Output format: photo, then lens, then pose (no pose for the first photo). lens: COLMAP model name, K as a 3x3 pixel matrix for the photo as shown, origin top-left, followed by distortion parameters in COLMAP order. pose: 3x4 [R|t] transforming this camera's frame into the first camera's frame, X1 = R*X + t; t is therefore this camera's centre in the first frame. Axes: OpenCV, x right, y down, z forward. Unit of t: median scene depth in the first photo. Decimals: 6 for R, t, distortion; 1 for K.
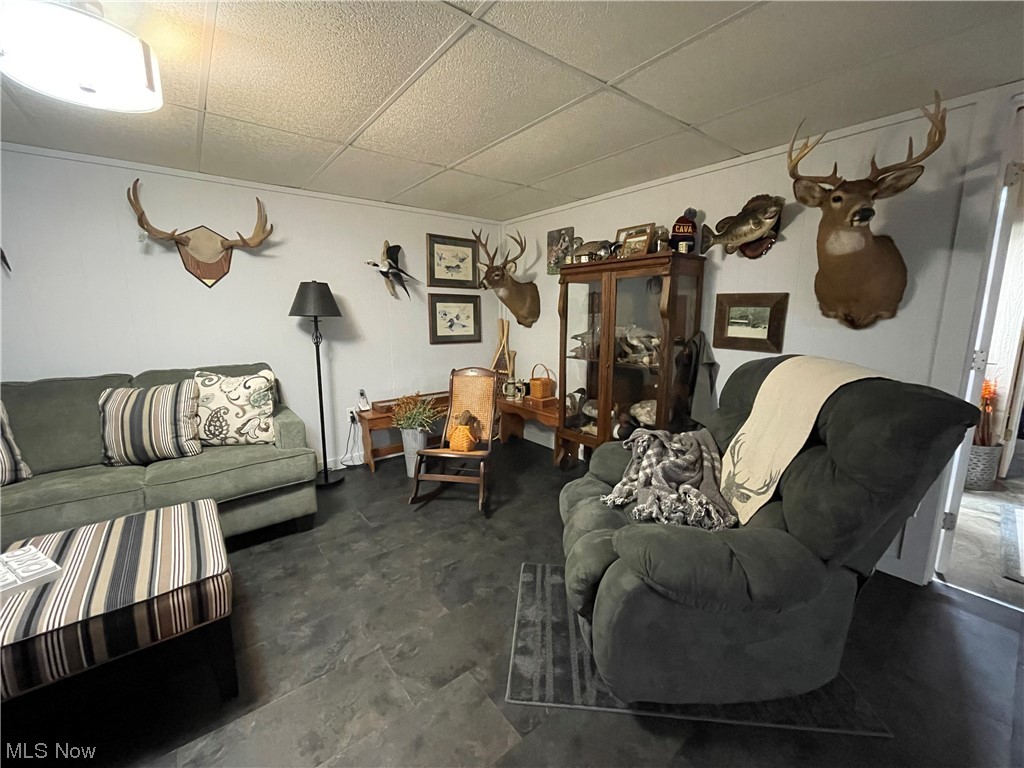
lens RADIAL K [[415.6, 0, 508.7], [0, 415.6, 382.7], [0, 0, 1]] dist [0.001852, 0.000172]
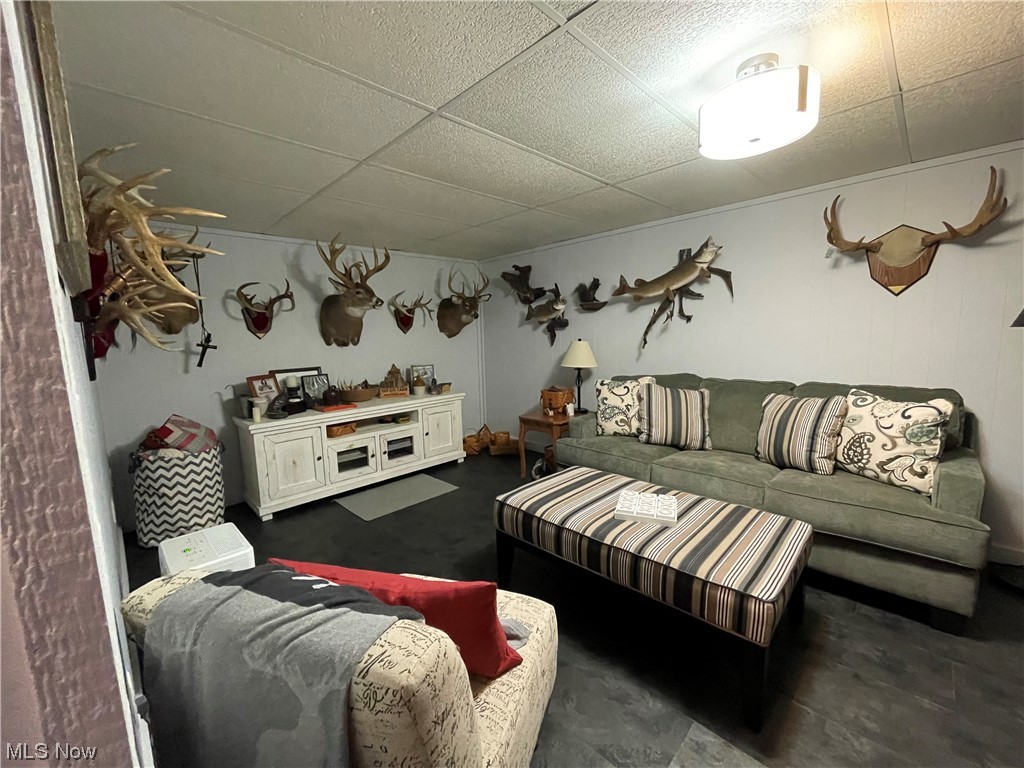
lens RADIAL K [[415.6, 0, 508.7], [0, 415.6, 382.7], [0, 0, 1]] dist [0.001852, 0.000172]
pose [[0.125174, 0.119701, -0.984887, 0.068881], [-0.140429, 0.984838, 0.101847, -0.029406], [0.982146, 0.125558, 0.140085, 0.126767]]
